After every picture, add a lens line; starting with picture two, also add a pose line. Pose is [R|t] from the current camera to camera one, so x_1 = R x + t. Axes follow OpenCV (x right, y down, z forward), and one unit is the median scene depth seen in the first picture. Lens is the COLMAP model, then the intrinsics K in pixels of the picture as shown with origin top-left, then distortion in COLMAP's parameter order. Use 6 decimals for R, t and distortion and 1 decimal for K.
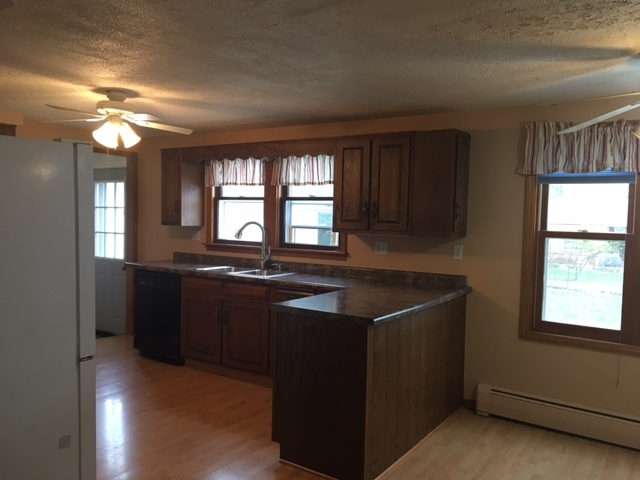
lens RADIAL K [[528.1, 0, 320.0], [0, 528.1, 240.0], [0, 0, 1]] dist [0.081936, -0.128943]
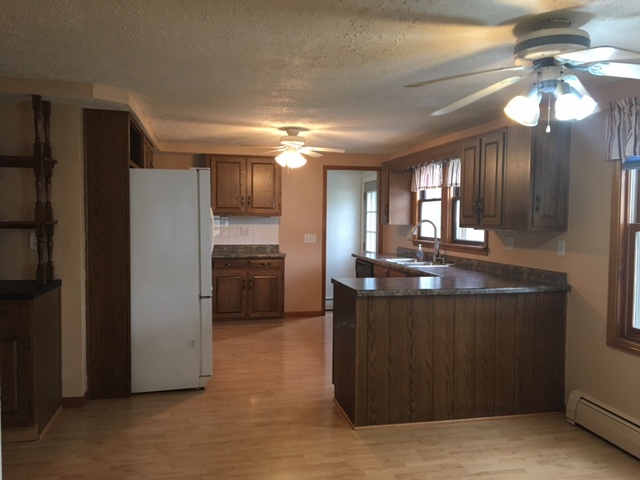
lens RADIAL K [[528.1, 0, 320.0], [0, 528.1, 240.0], [0, 0, 1]] dist [0.081936, -0.128943]
pose [[0.727720, 0.014742, -0.685716, 0.598945], [-0.025752, 0.999651, -0.005838, 0.025930], [0.685391, 0.021907, 0.727846, 0.018550]]
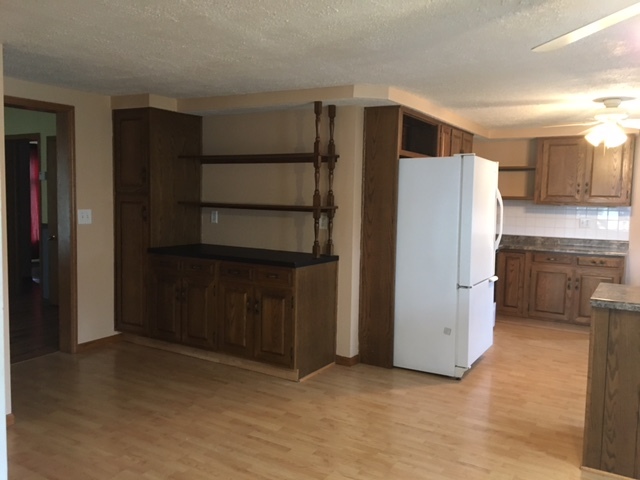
lens RADIAL K [[528.1, 0, 320.0], [0, 528.1, 240.0], [0, 0, 1]] dist [0.081936, -0.128943]
pose [[0.046781, 0.055118, -0.997383, 0.717895], [-0.070078, 0.996197, 0.051766, 0.015055], [0.996444, 0.067473, 0.050466, 0.292012]]
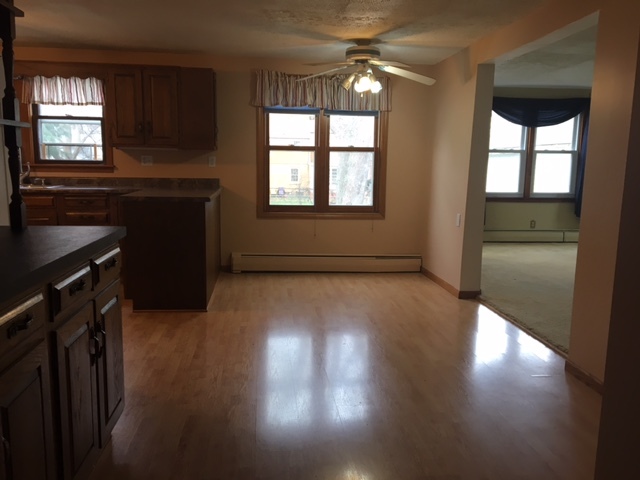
lens RADIAL K [[528.1, 0, 320.0], [0, 528.1, 240.0], [0, 0, 1]] dist [0.081936, -0.128943]
pose [[0.768289, -0.105846, 0.631291, -0.414038], [0.031516, 0.991293, 0.127851, 0.057646], [-0.639327, -0.078331, 0.764935, -0.244126]]
